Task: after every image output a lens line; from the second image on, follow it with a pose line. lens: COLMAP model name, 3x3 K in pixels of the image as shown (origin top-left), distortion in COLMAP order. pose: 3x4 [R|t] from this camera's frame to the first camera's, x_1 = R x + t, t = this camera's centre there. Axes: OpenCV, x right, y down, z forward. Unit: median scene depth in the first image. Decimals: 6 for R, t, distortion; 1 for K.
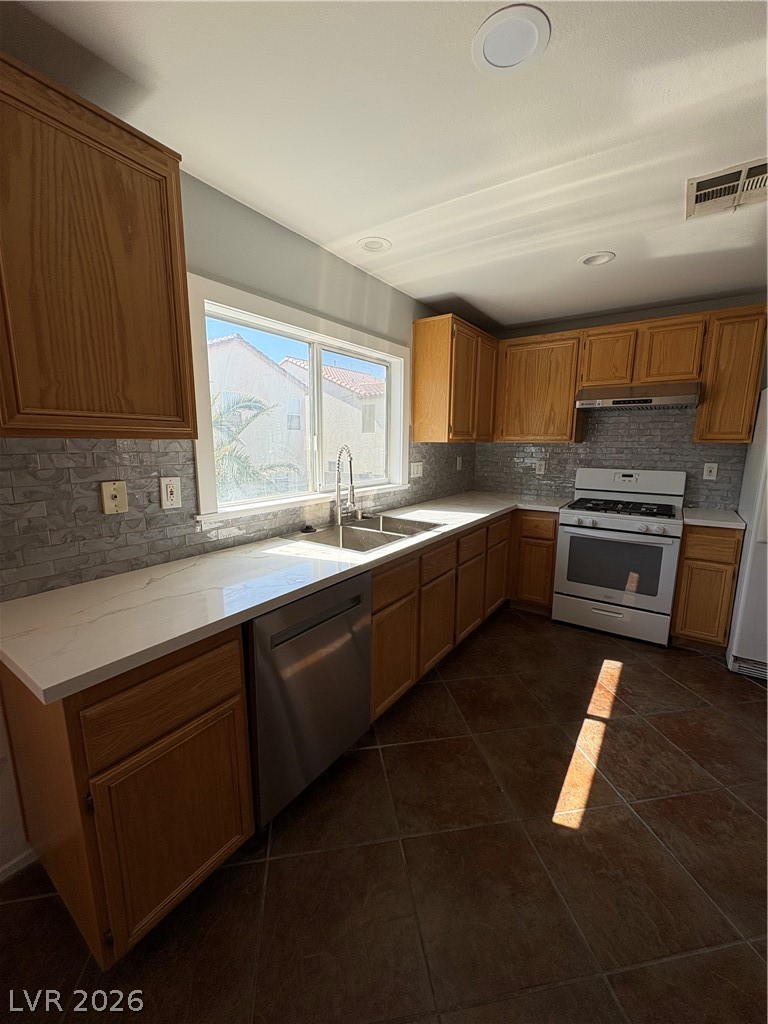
lens RADIAL K [[411.3, 0, 383.1], [0, 411.3, 510.8], [0, 0, 1]] dist [0.002465, -0.000062]
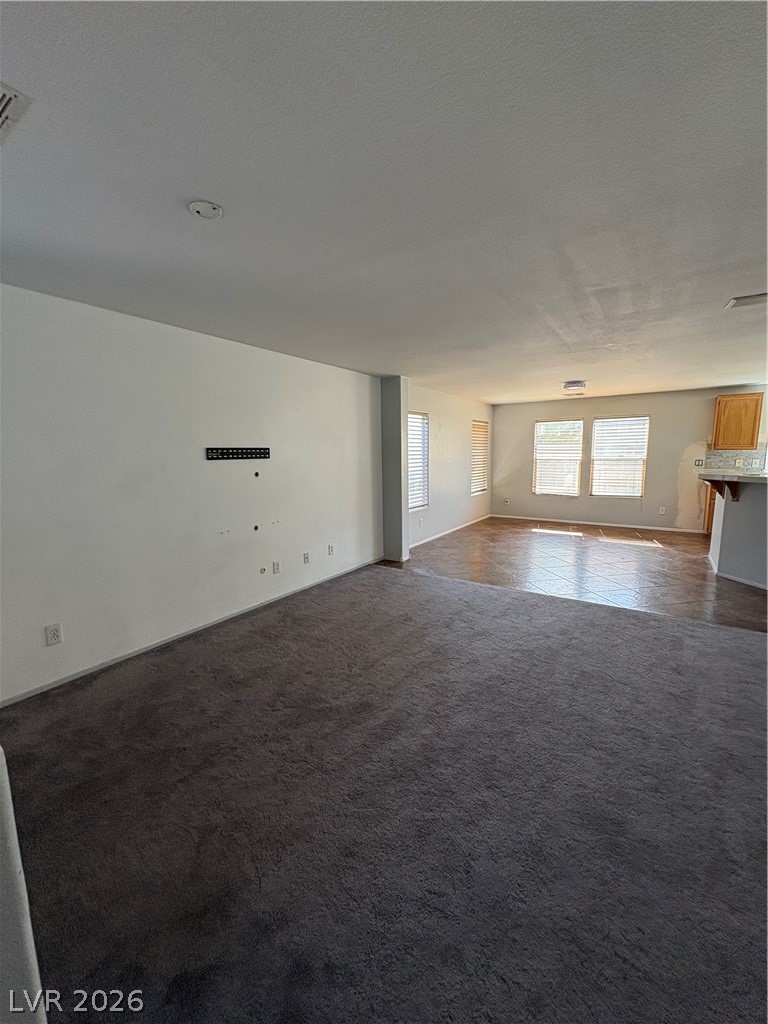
lens RADIAL K [[411.3, 0, 385.6], [0, 411.3, 511.1], [0, 0, 1]] dist [0.002465, -0.000062]
pose [[0.034425, 0.144035, -0.988974, 2.298042], [-0.161374, 0.977376, 0.136729, 0.299786], [0.986293, 0.154887, 0.056890, -1.829726]]
